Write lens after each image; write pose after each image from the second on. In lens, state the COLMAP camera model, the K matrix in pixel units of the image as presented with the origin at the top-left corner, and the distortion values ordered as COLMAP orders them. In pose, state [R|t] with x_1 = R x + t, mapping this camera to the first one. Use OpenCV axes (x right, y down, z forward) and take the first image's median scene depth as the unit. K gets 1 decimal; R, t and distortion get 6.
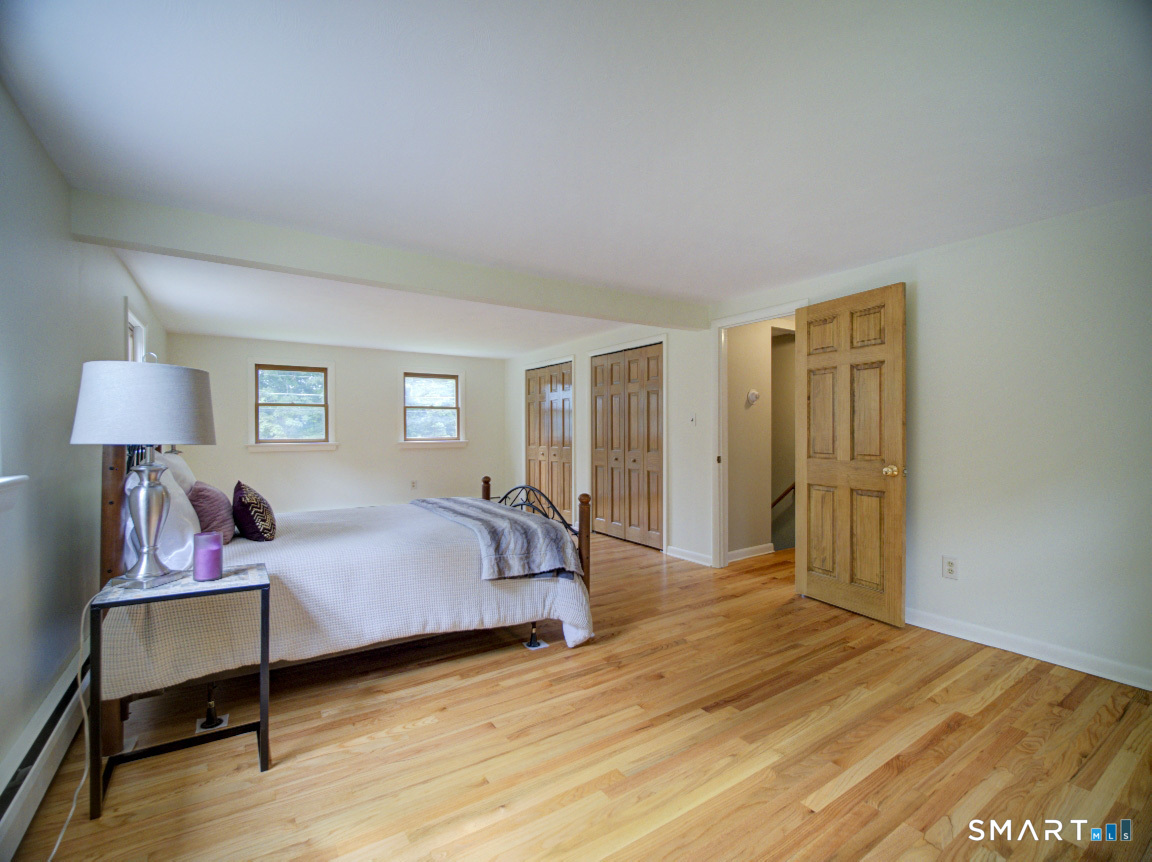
lens RADIAL K [[529.0, 0, 577.9], [0, 529.0, 434.6], [0, 0, 1]] dist [-0.011285, -0.001162]
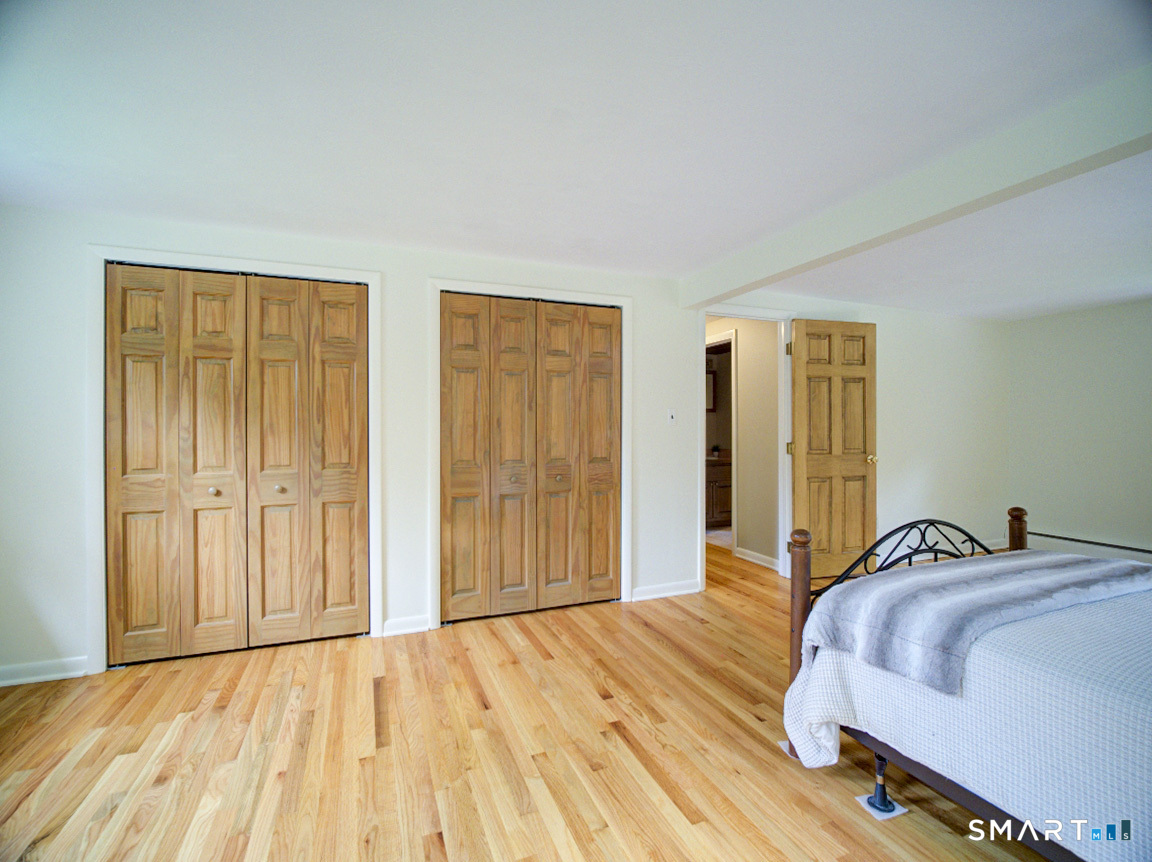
lens RADIAL K [[529.0, 0, 577.9], [0, 529.0, 434.6], [0, 0, 1]] dist [-0.011285, -0.001162]
pose [[0.191021, -0.004230, 0.981577, -0.809751], [0.009915, 0.999948, 0.002380, -0.006093], [-0.981536, 0.009278, 0.191053, 1.356645]]
